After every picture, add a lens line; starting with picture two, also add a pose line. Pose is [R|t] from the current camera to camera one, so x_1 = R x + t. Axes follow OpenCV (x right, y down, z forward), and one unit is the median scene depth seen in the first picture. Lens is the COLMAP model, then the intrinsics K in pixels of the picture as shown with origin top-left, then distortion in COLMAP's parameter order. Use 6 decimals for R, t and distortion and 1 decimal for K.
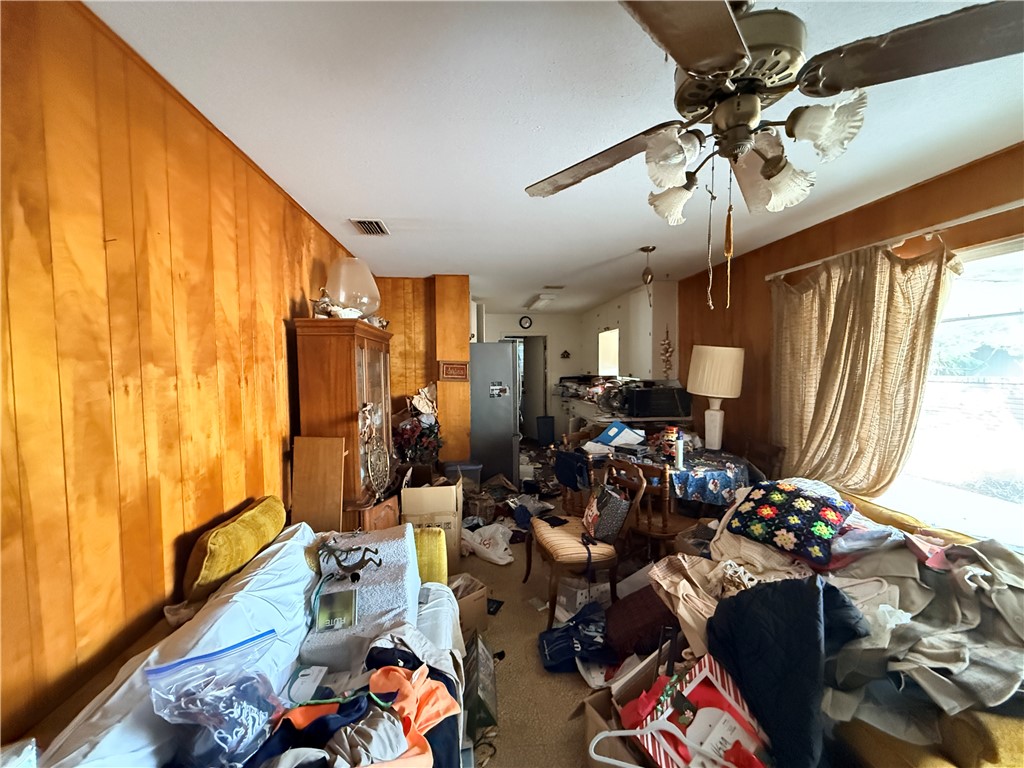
lens RADIAL K [[406.1, 0, 510.1], [0, 406.1, 384.4], [0, 0, 1]] dist [0.000021, 0.000291]
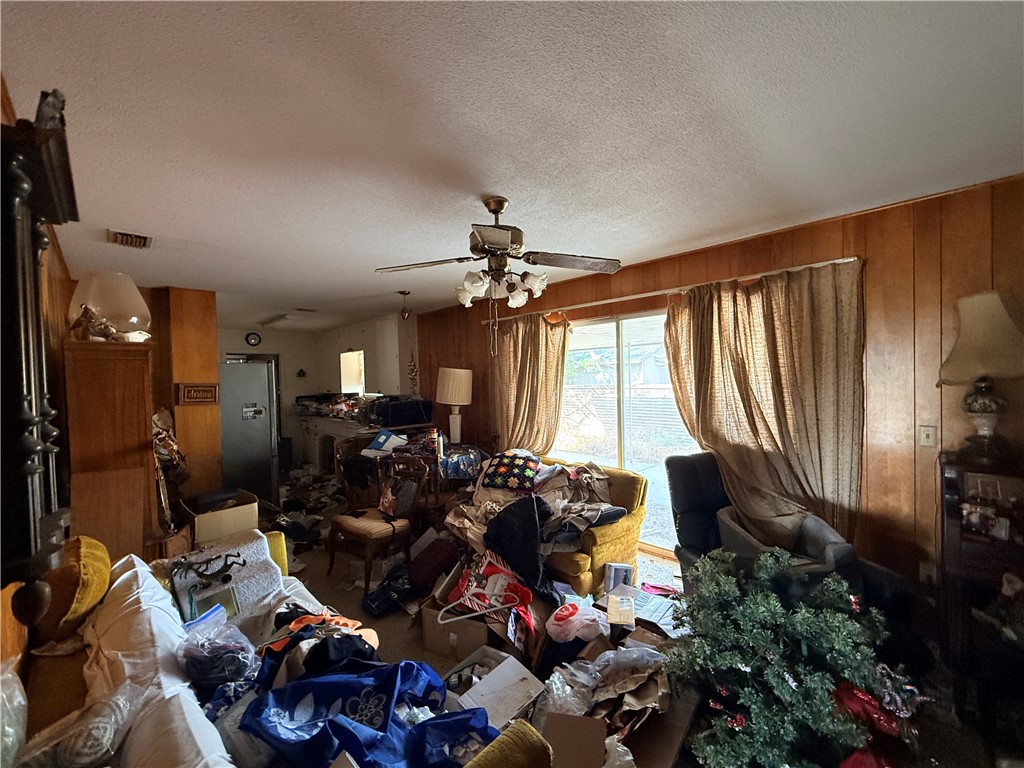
lens RADIAL K [[406.1, 0, 508.8], [0, 406.1, 381.8], [0, 0, 1]] dist [0.000021, 0.000291]
pose [[0.774020, -0.021148, 0.632808, -0.332352], [0.050265, 0.998340, -0.028117, 0.000663], [-0.631163, 0.053571, 0.773798, -0.275516]]
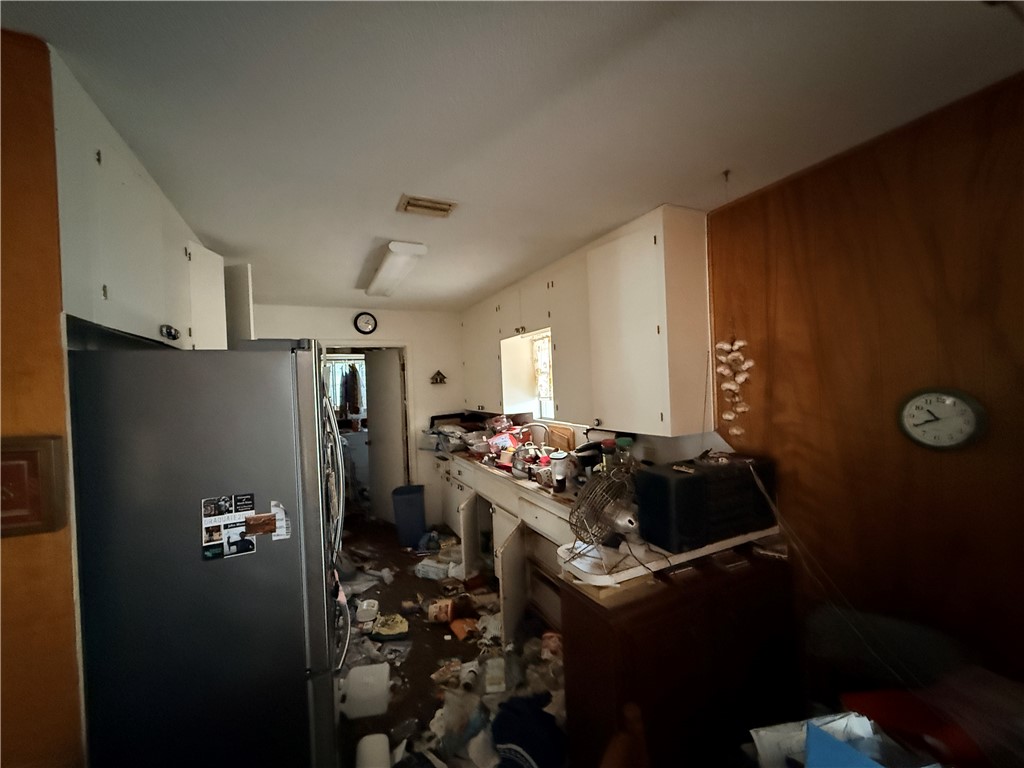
lens RADIAL K [[406.1, 0, 506.8], [0, 406.1, 387.7], [0, 0, 1]] dist [0.000021, 0.000291]
pose [[0.940788, -0.034063, 0.337280, 0.097346], [0.047550, 0.998362, -0.031804, -0.119452], [-0.335644, 0.045959, 0.940867, 1.361306]]
